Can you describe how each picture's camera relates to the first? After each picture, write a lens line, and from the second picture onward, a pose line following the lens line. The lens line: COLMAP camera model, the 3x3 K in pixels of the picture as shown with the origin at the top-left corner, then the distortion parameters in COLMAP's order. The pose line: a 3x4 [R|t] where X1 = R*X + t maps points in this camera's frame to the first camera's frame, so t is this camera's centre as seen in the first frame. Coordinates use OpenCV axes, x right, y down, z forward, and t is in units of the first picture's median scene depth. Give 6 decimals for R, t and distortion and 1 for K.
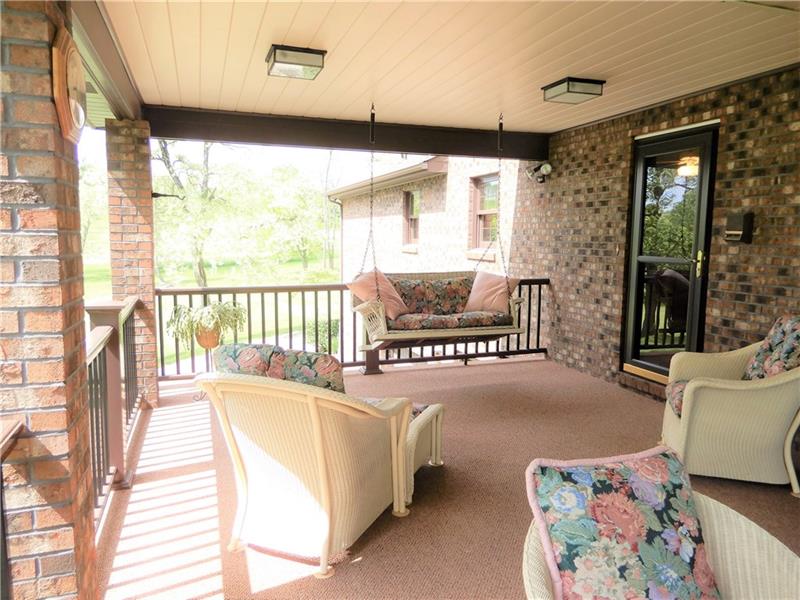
lens RADIAL K [[568.2, 0, 400.6], [0, 568.2, 300.3], [0, 0, 1]] dist [0.000120, 0.000987]
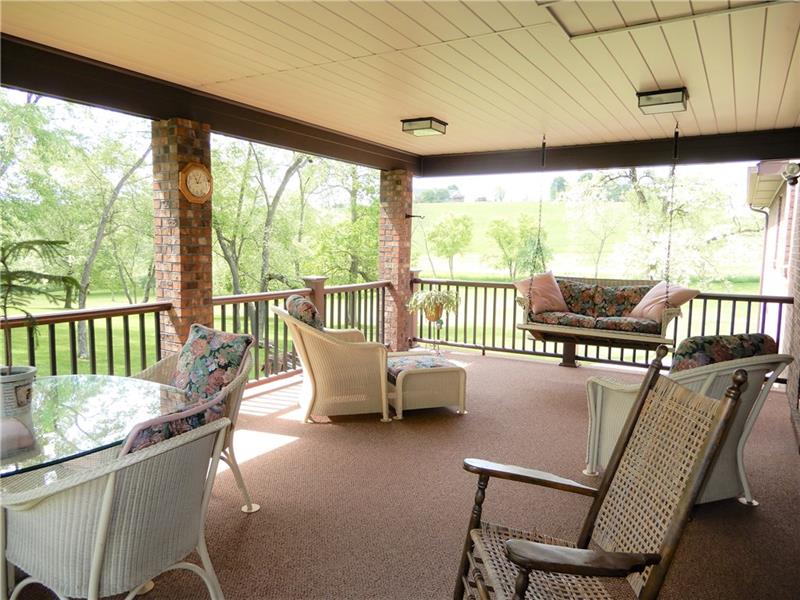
lens RADIAL K [[568.2, 0, 400.5], [0, 568.2, 300.2], [0, 0, 1]] dist [0.000120, 0.000987]
pose [[0.633924, 0.080940, -0.769148, 0.714339], [-0.099747, 0.994759, 0.022472, 0.007442], [0.766936, 0.062475, 0.638675, 0.017740]]
